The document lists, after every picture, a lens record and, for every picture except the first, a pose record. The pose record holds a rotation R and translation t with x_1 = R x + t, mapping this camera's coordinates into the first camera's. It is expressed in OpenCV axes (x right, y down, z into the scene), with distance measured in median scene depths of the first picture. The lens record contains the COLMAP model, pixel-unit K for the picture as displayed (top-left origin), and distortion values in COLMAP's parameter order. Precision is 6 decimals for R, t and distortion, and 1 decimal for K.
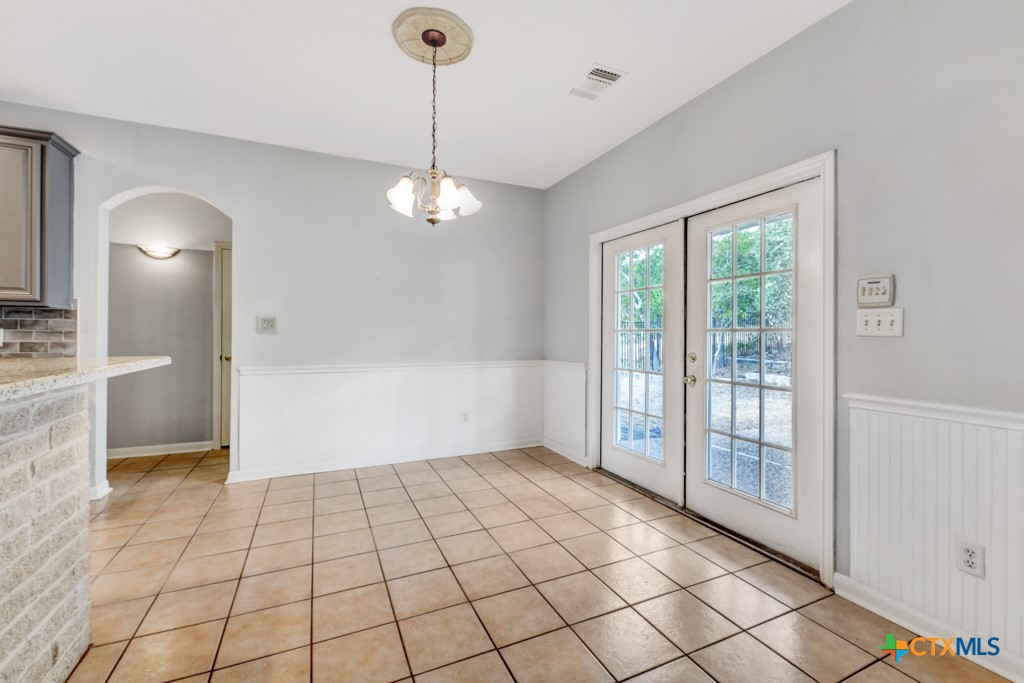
lens RADIAL K [[429.5, 0, 529.8], [0, 429.5, 336.5], [0, 0, 1]] dist [0.001604, 0.000261]
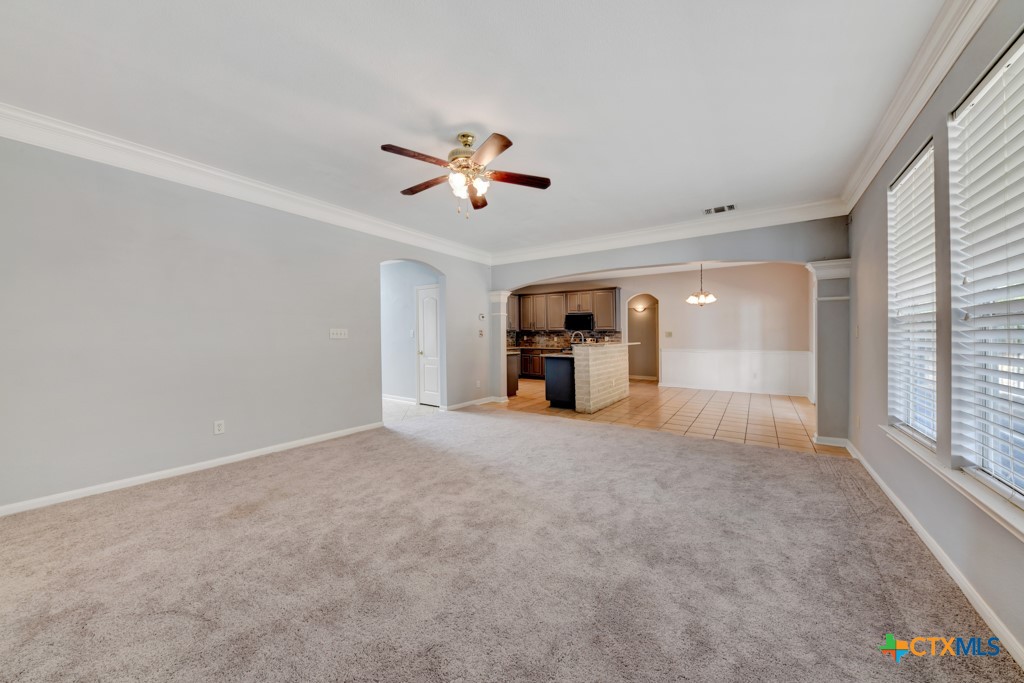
lens RADIAL K [[357.4, 0, 503.1], [0, 357.4, 336.4], [0, 0, 1]] dist [0.000028, 0.000001]
pose [[0.451757, -0.001952, -0.892139, 1.046846], [0.008469, 0.999962, 0.002101, -0.028491], [0.892101, -0.008505, 0.451757, -1.104568]]
